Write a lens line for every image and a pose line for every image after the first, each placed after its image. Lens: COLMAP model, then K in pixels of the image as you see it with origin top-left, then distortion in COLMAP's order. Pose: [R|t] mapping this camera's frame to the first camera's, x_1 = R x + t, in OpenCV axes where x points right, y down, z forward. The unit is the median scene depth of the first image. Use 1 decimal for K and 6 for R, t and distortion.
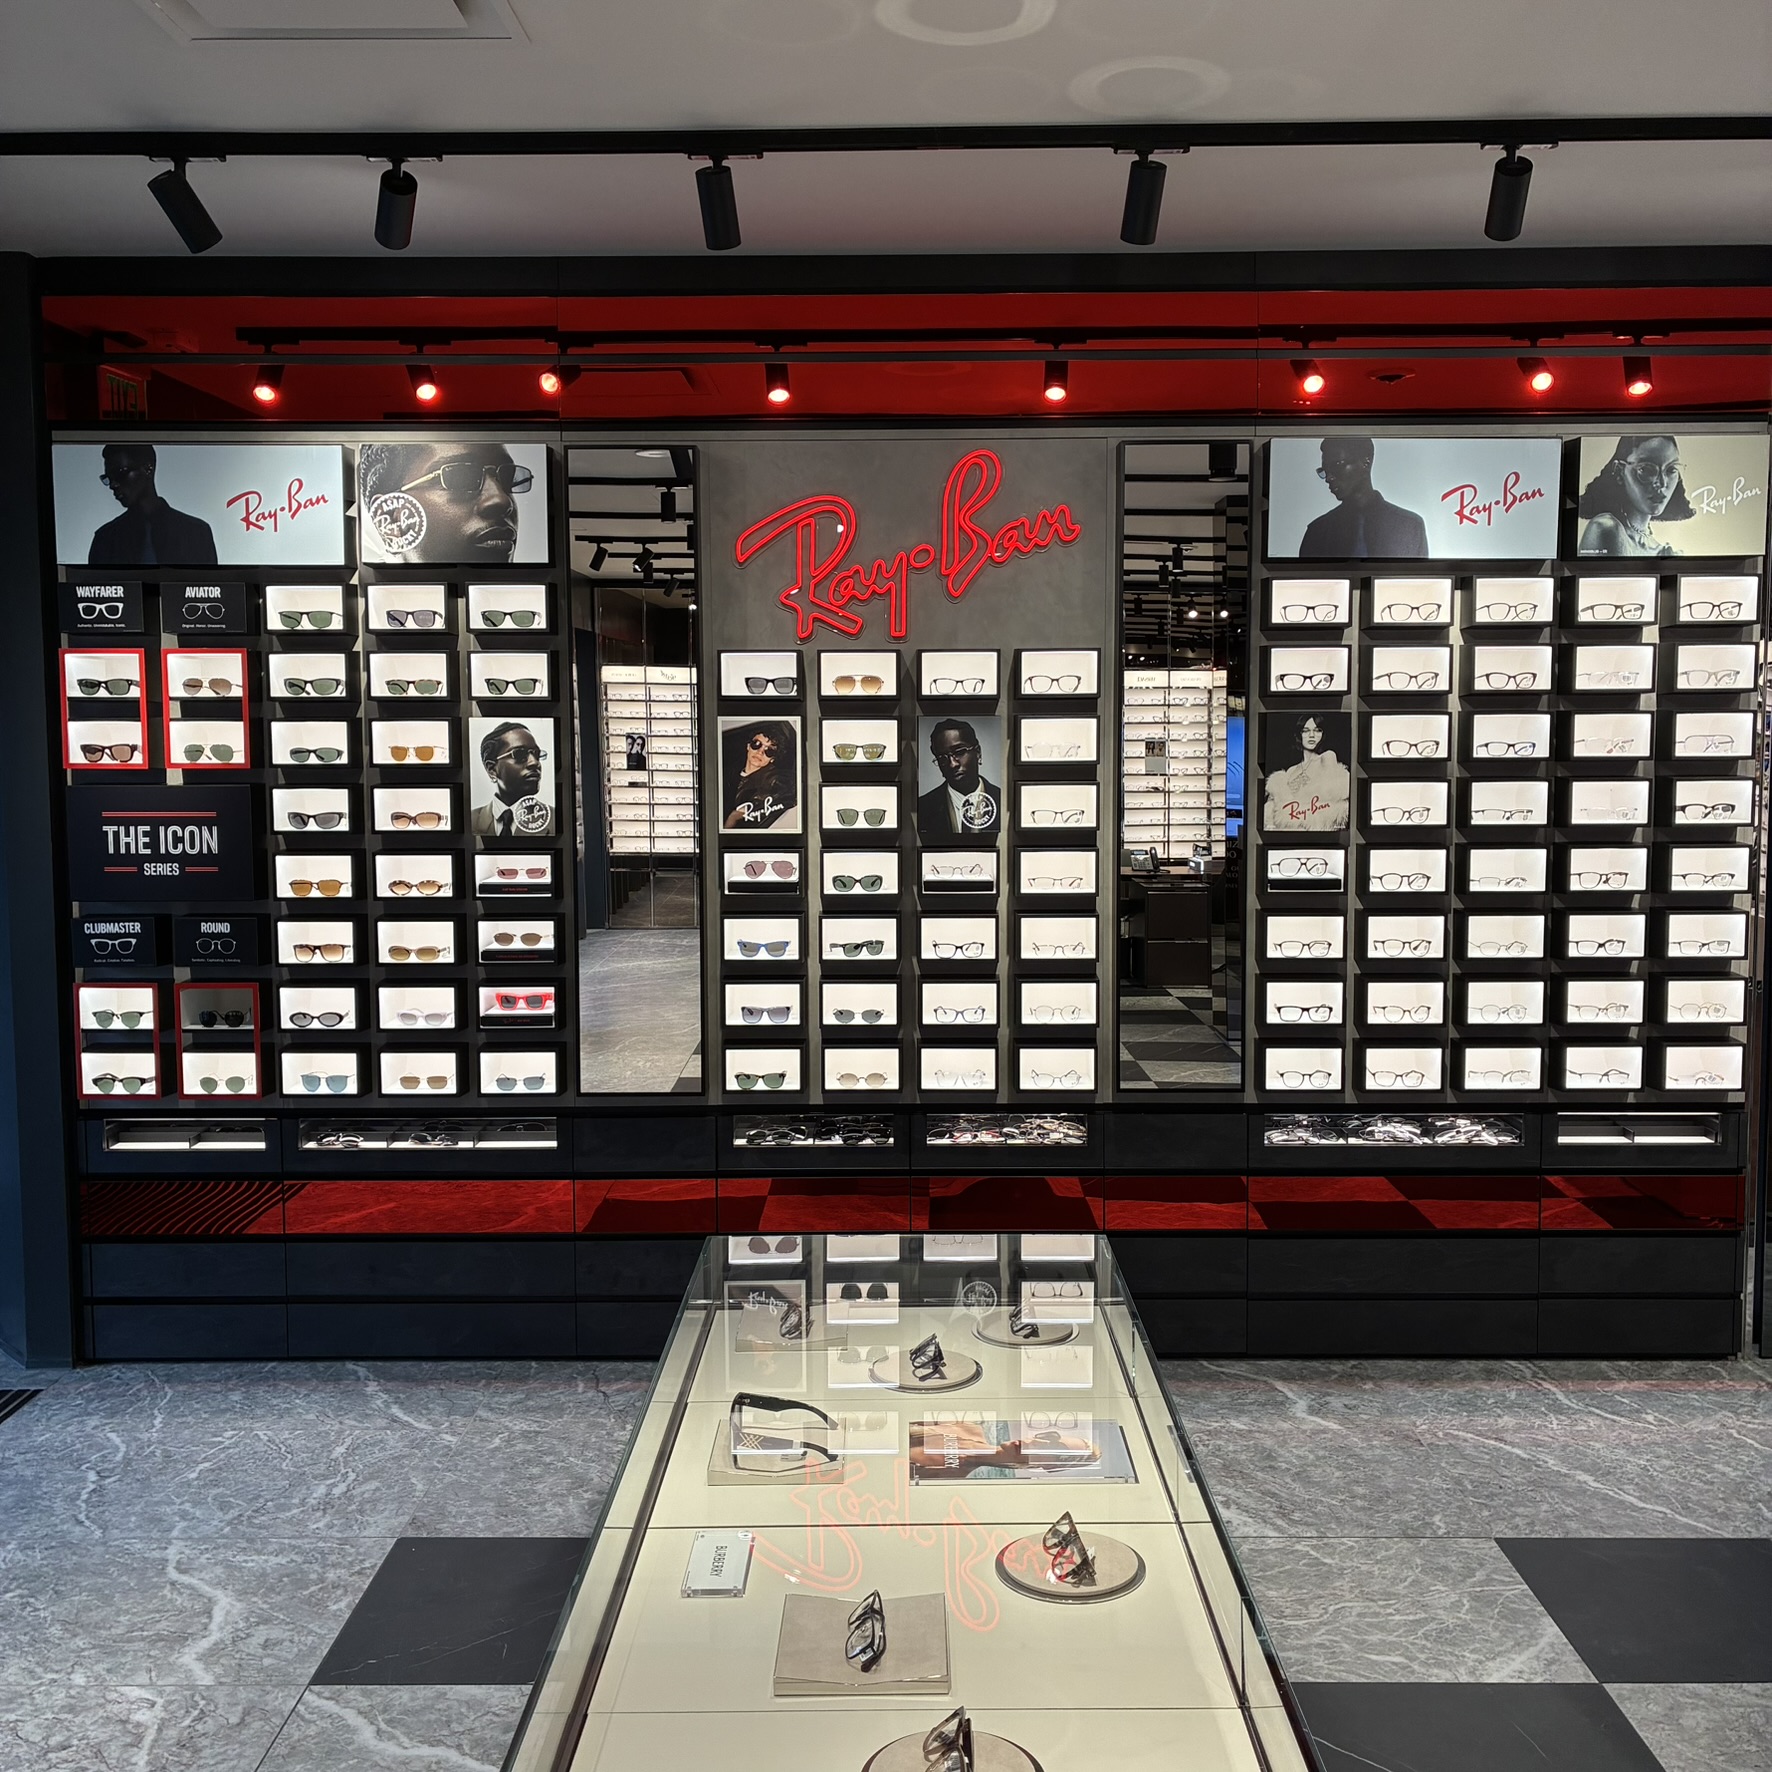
lens RADIAL K [[1830.2, 0, 887.5], [0, 1830.2, 854.8], [0, 0, 1]] dist [0.013641, -0.011893]
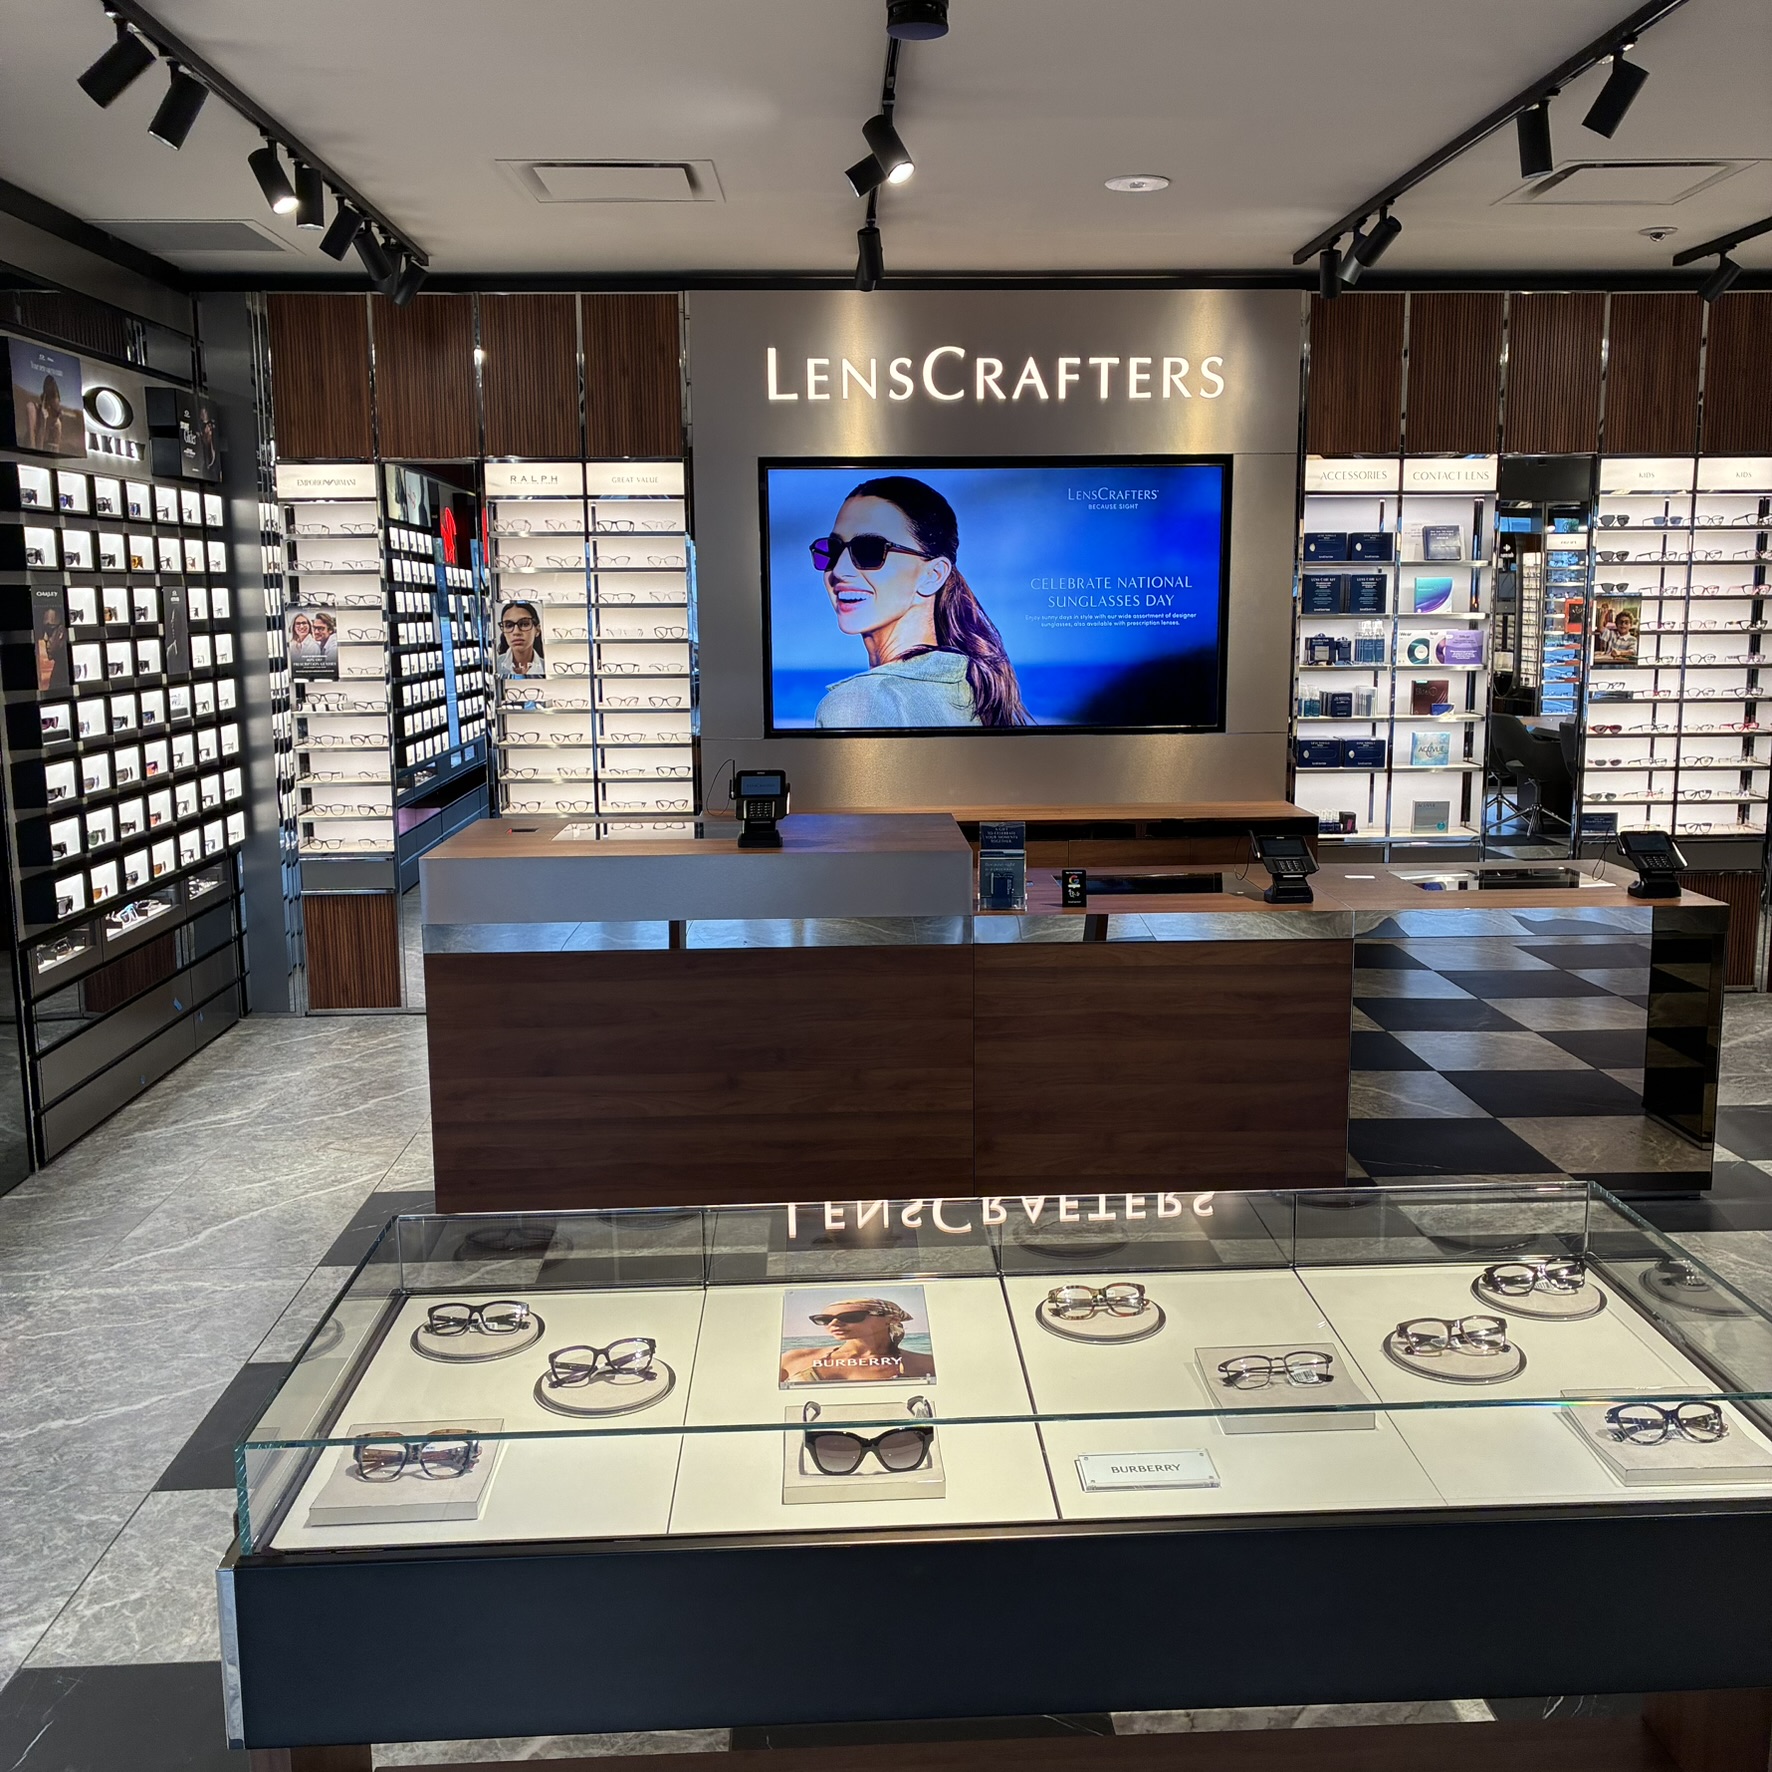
lens RADIAL K [[1782.9, 0, 886.0], [0, 1782.9, 886.0], [0, 0, 1]] dist [0.043323, -0.019032]
pose [[-0.063077, -0.156192, 0.985711, -0.440521], [0.088432, 0.982918, 0.161408, -0.030582], [-0.994083, 0.097349, -0.048188, 0.540000]]
